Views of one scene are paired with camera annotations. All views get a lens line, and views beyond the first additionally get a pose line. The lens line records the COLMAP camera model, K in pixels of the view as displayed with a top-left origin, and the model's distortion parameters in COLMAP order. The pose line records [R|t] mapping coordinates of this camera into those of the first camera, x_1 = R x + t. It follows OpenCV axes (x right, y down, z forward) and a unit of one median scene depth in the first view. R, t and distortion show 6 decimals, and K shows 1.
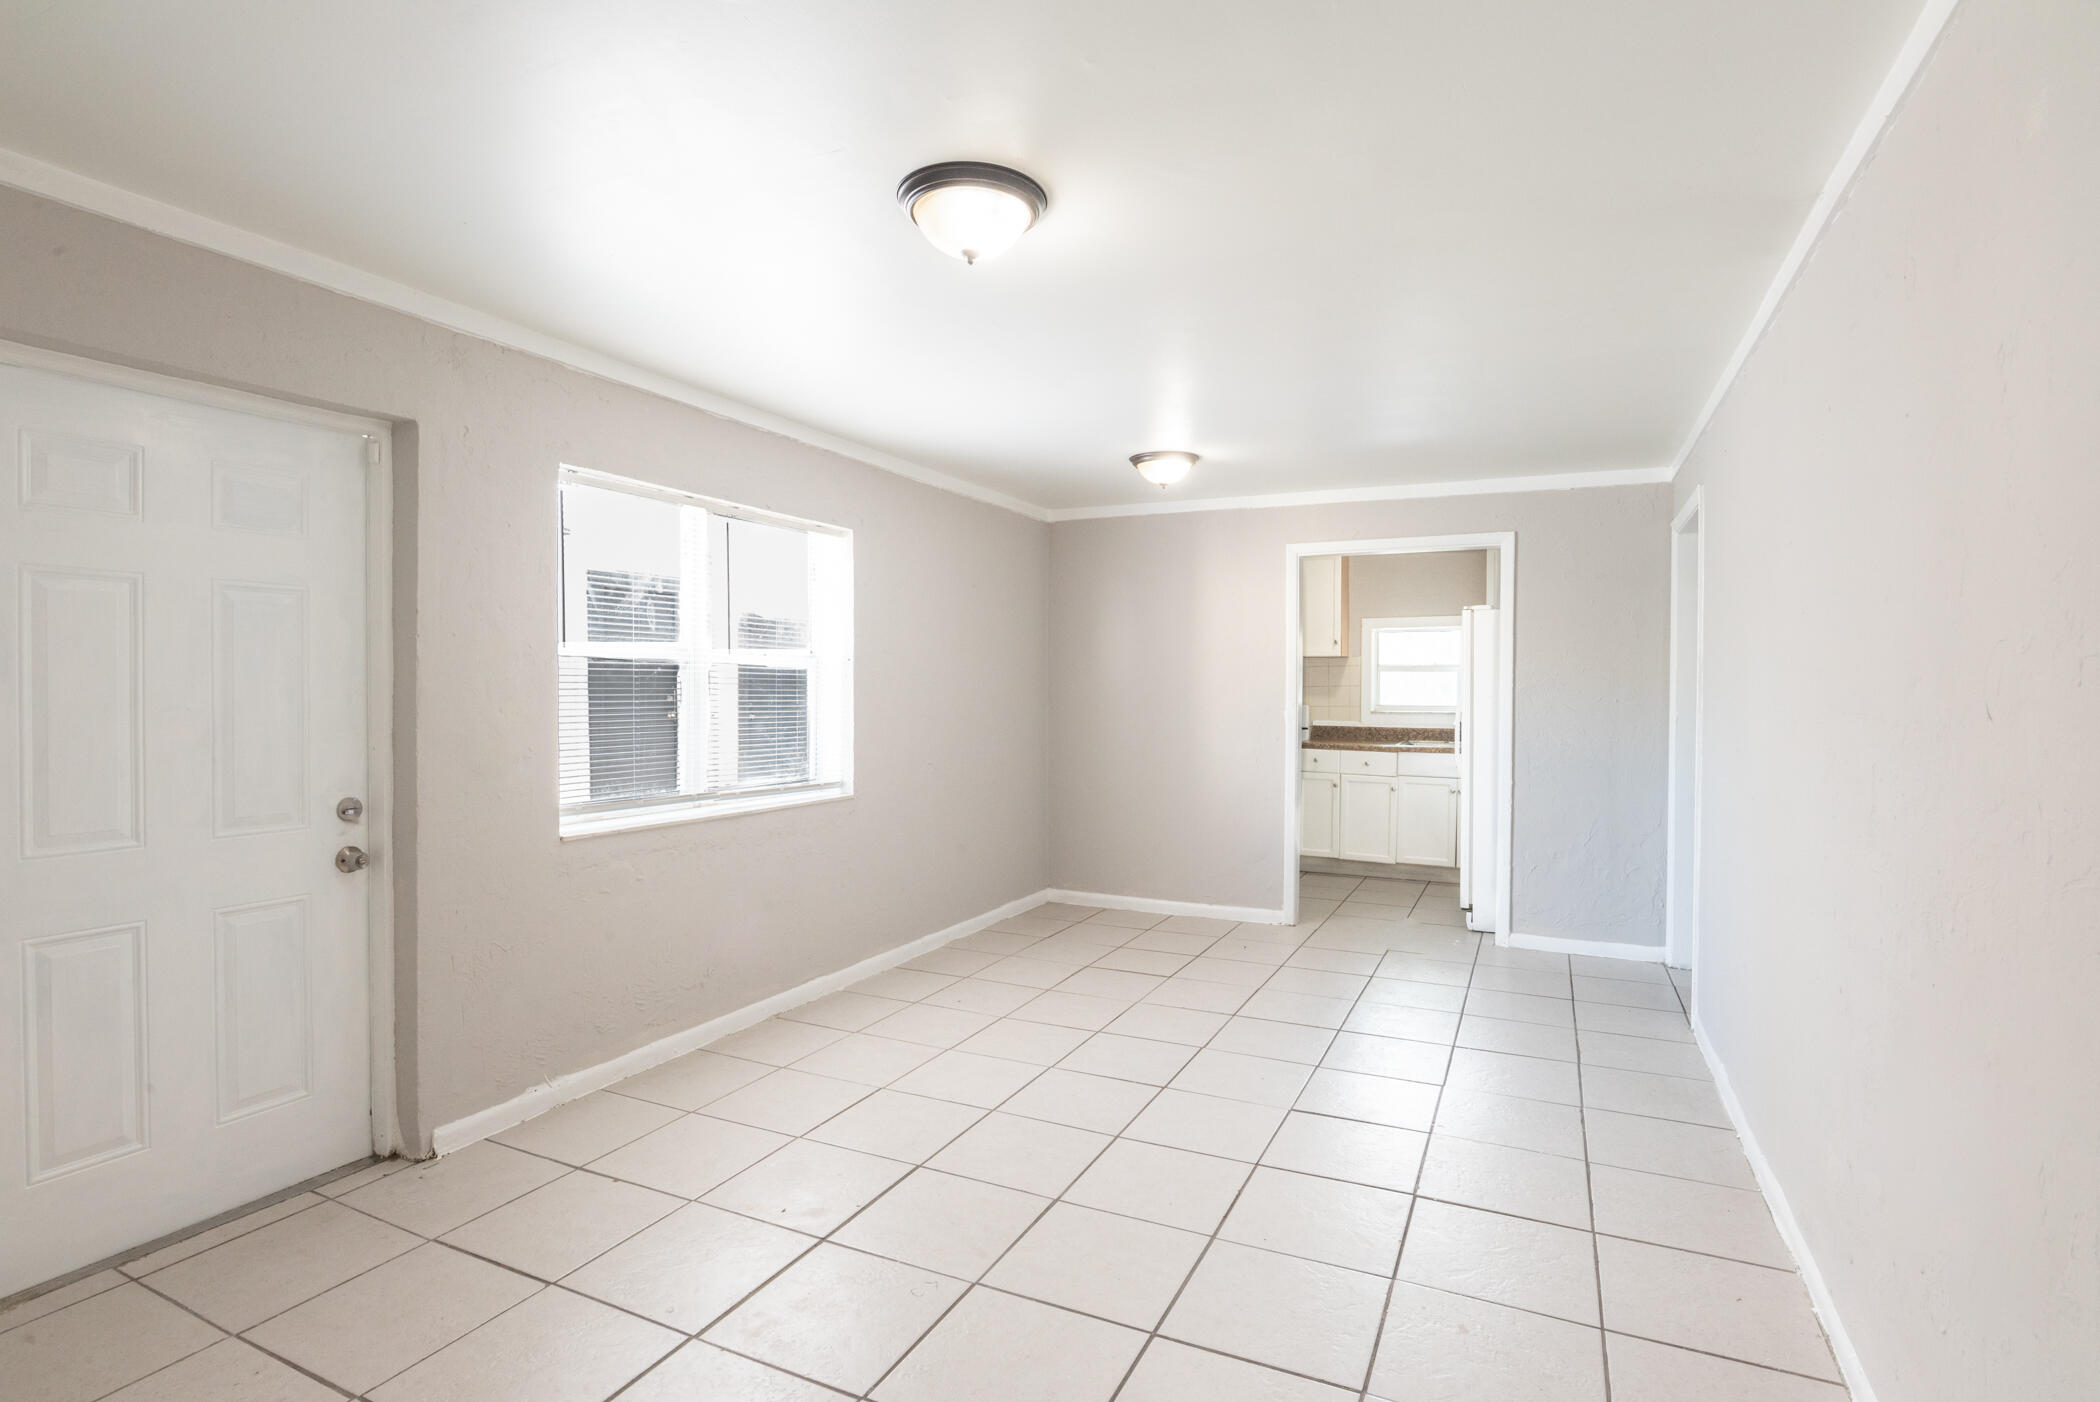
lens RADIAL K [[1033.5, 0, 1058.7], [0, 1033.5, 706.3], [0, 0, 1]] dist [-0.015121, -0.000476]
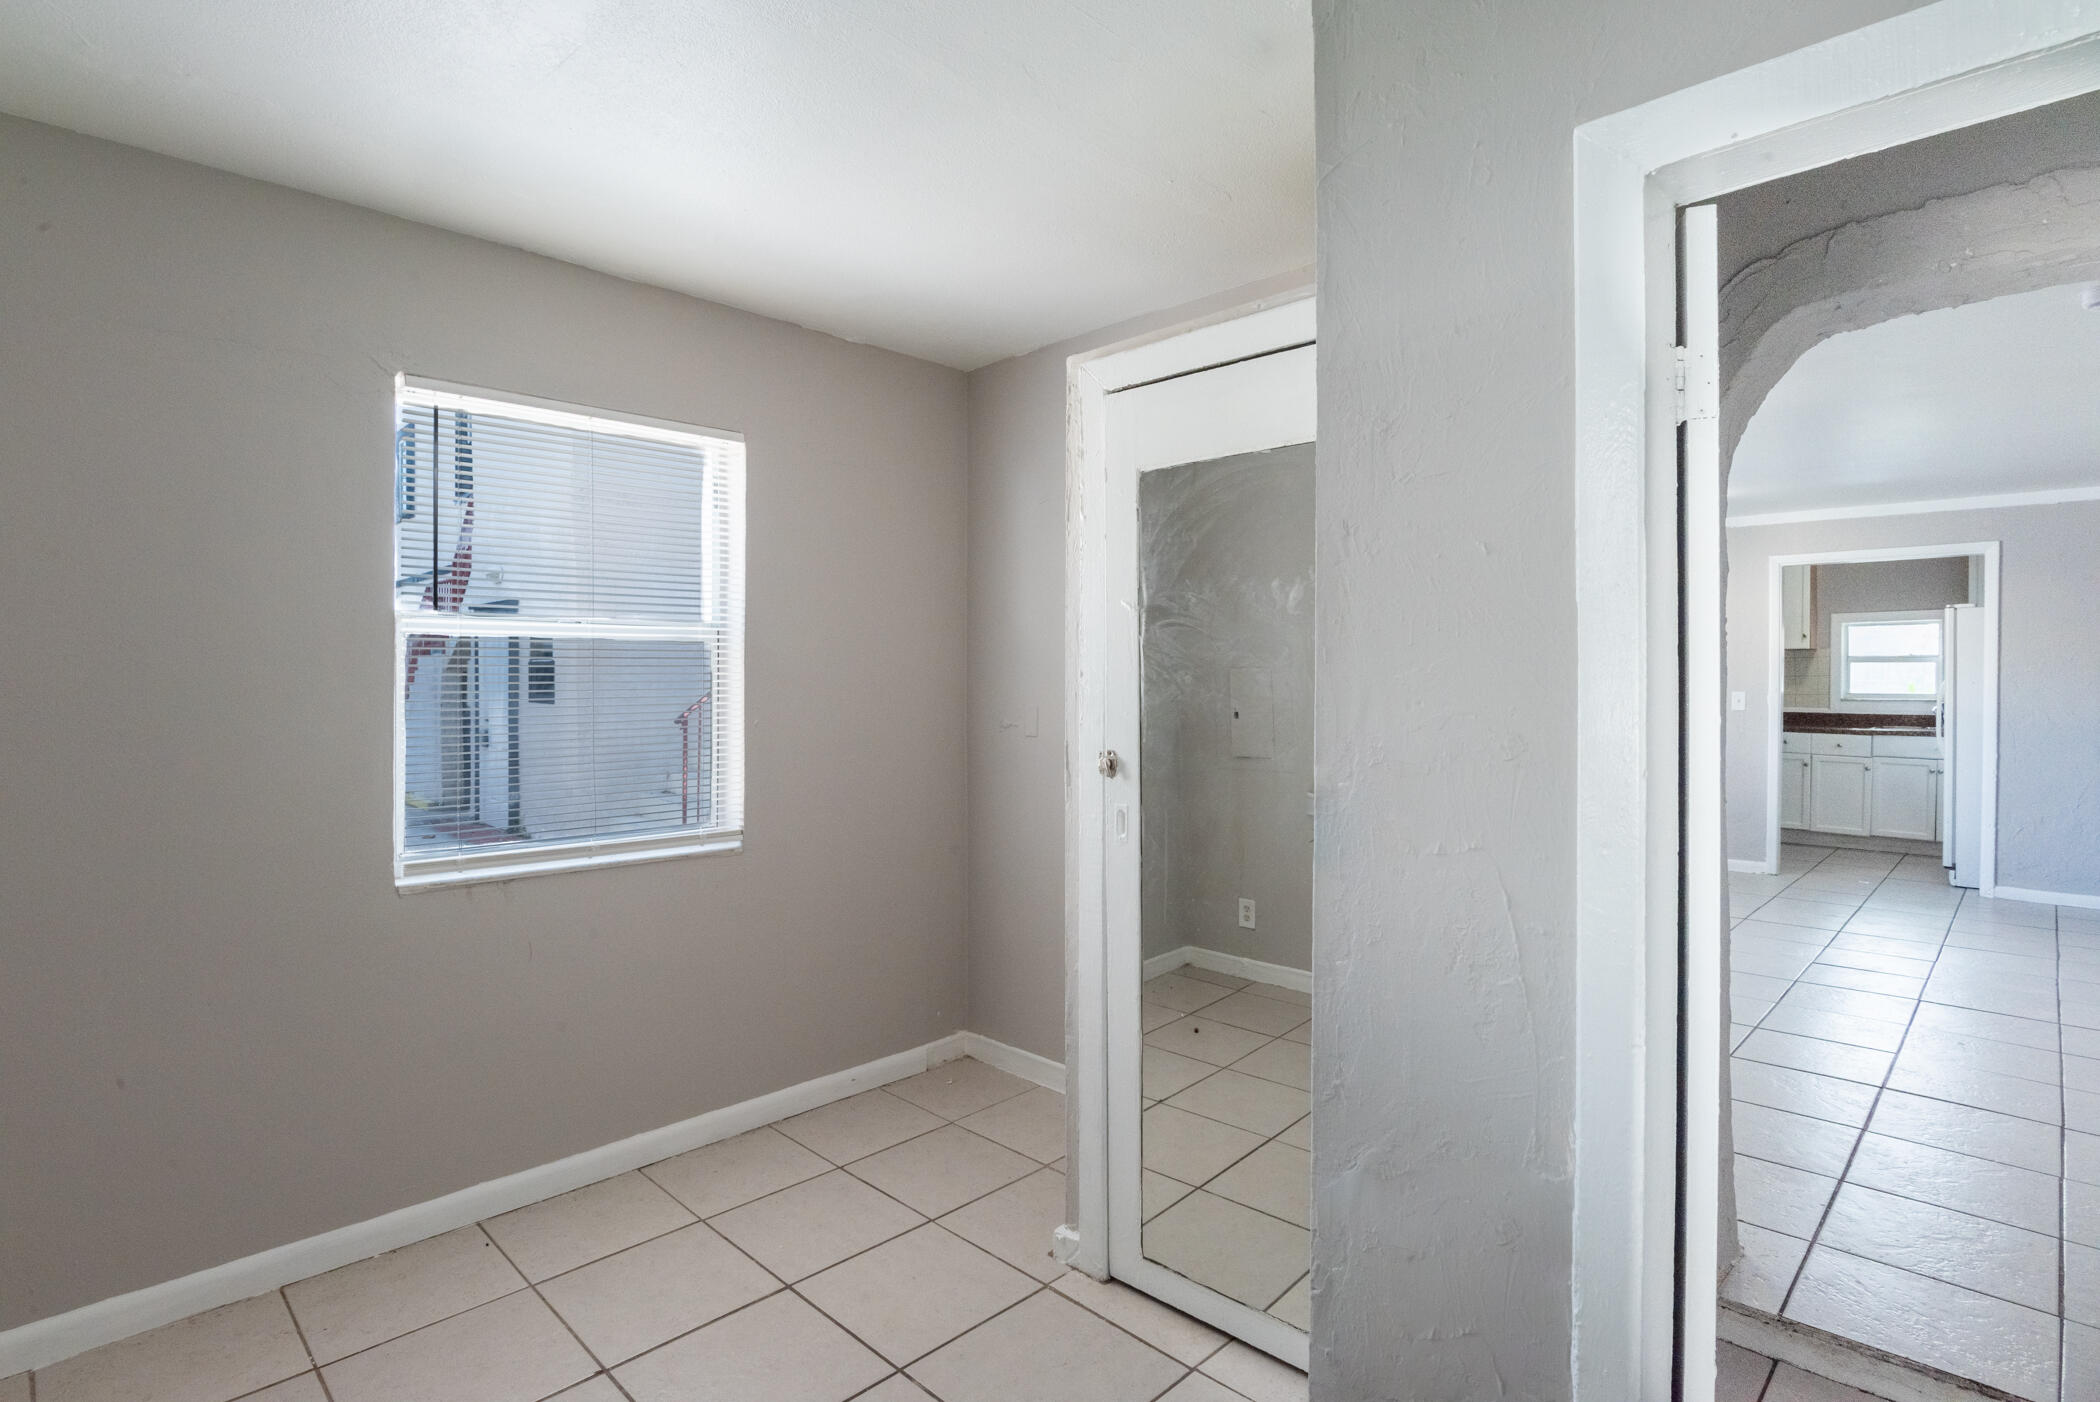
lens RADIAL K [[1033.5, 0, 1051.3], [0, 1033.5, 686.9], [0, 0, 1]] dist [-0.015121, -0.000476]
pose [[0.943718, 0.000831, -0.330750, -0.143580], [-0.002492, 0.999986, -0.004598, -0.000845], [0.330742, 0.005163, 0.943707, -0.337414]]
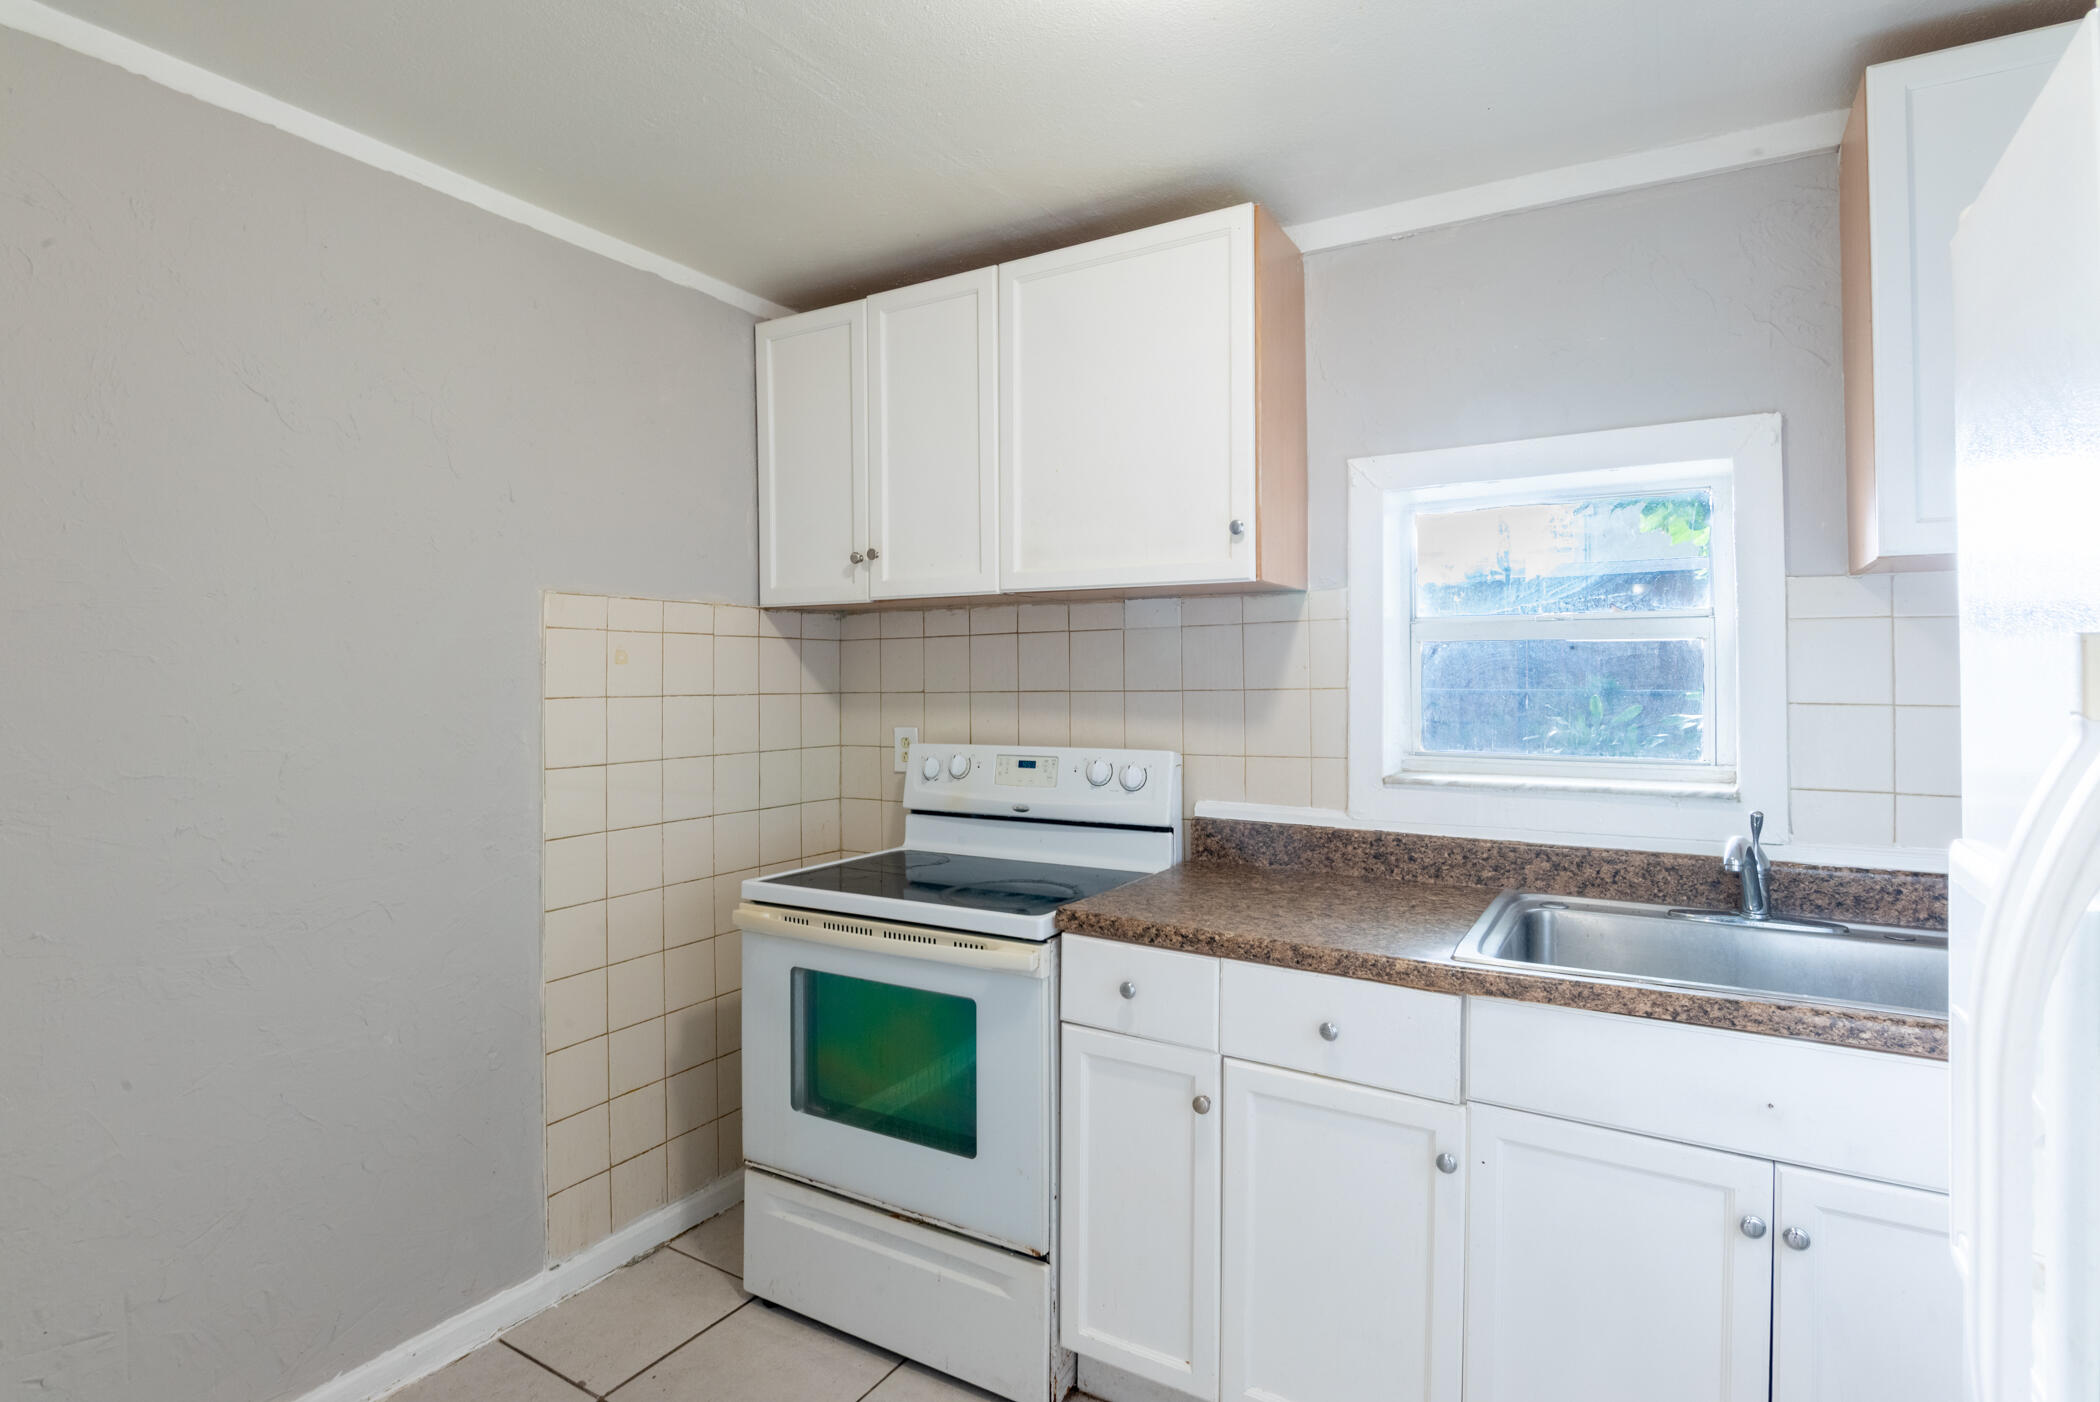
lens RADIAL K [[1033.5, 0, 1034.4], [0, 1033.5, 688.0], [0, 0, 1]] dist [-0.015121, -0.000476]
pose [[0.992792, -0.006262, -0.119685, 0.268433], [0.004713, 0.999901, -0.013221, -0.018472], [0.119756, 0.012562, 0.992724, 0.783405]]
